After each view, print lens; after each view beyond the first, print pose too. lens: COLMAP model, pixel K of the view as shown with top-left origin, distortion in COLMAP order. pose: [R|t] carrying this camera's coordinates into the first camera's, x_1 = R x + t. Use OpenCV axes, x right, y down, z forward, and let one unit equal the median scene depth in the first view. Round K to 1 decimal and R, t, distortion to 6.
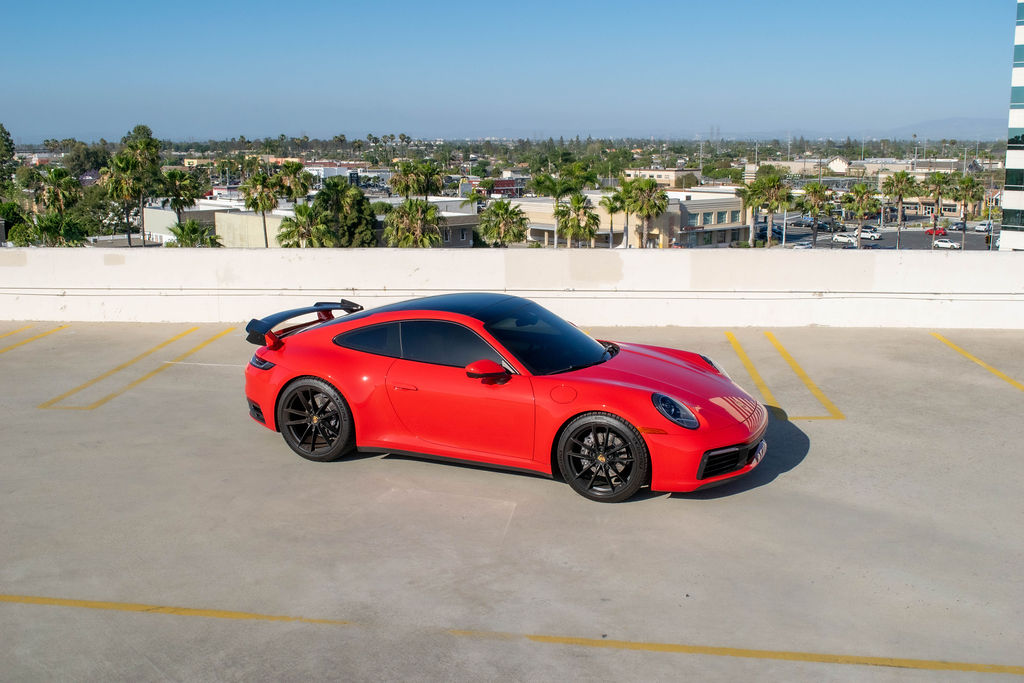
lens RADIAL K [[1058.0, 0, 515.5], [0, 1058.0, 341.7], [0, 0, 1]] dist [-0.074212, 0.000000]
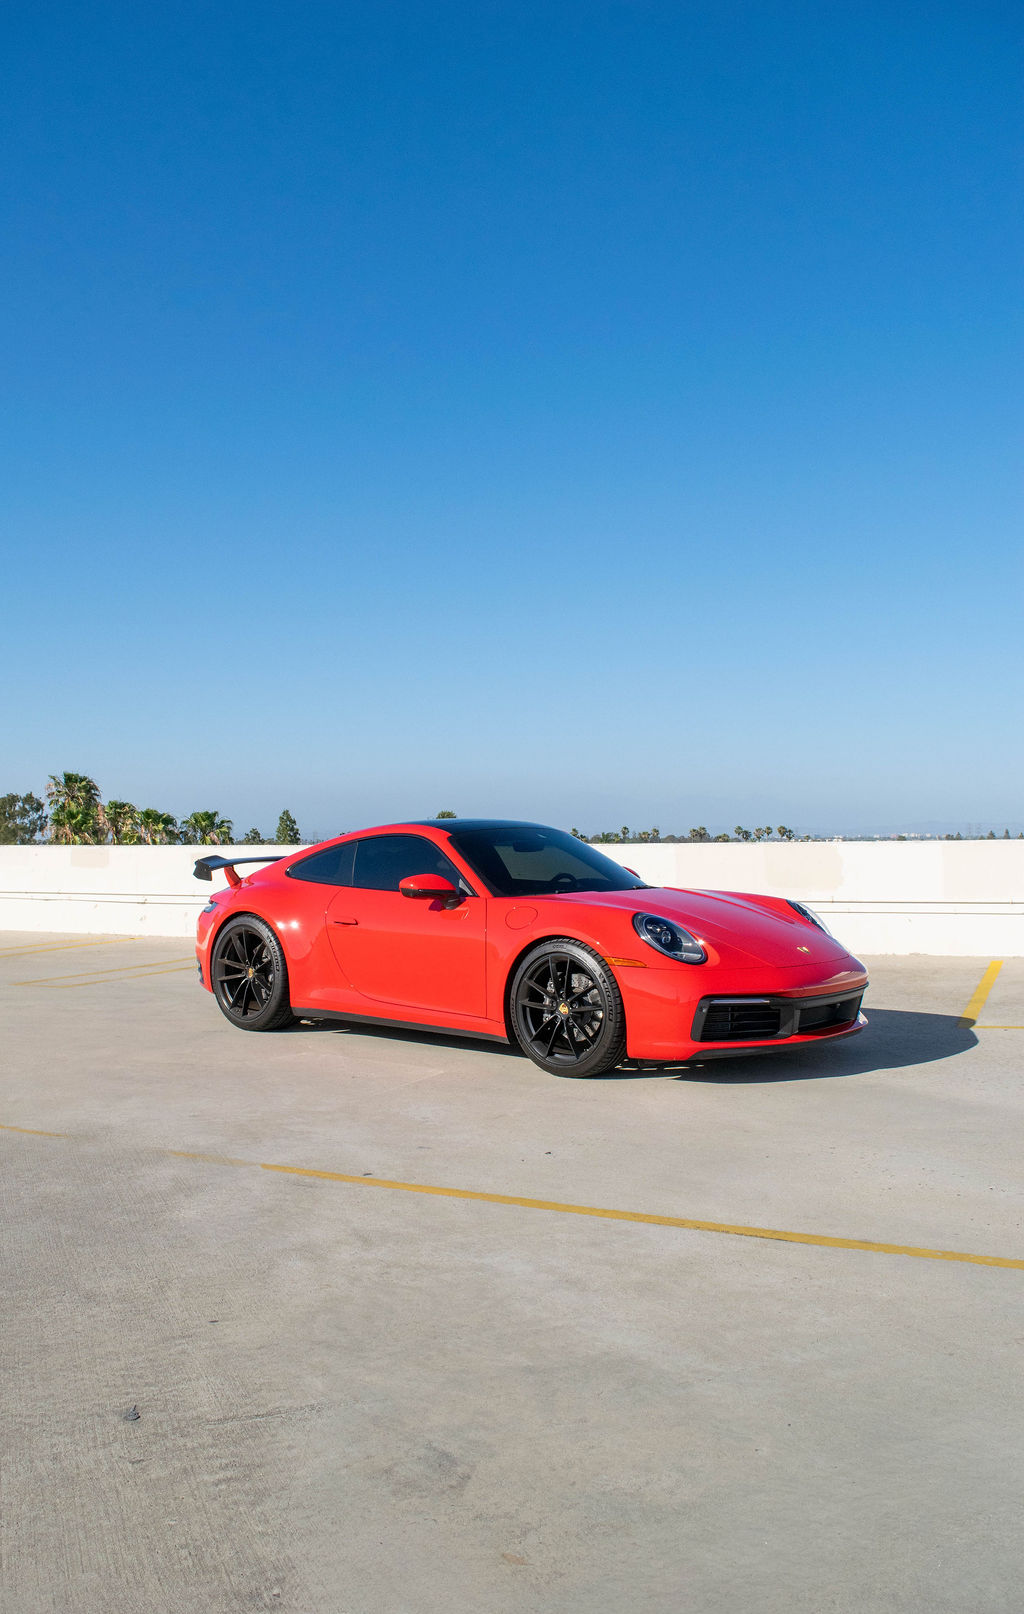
lens RADIAL K [[1402.8, 0, 512.3], [0, 1402.8, 808.4], [0, 0, 1]] dist [-0.085685, -0.001361]
pose [[0.941224, -0.018033, -0.337300, 0.349432], [-0.061474, 0.972753, -0.223547, 0.185014], [0.332141, 0.231143, 0.914470, 0.138370]]
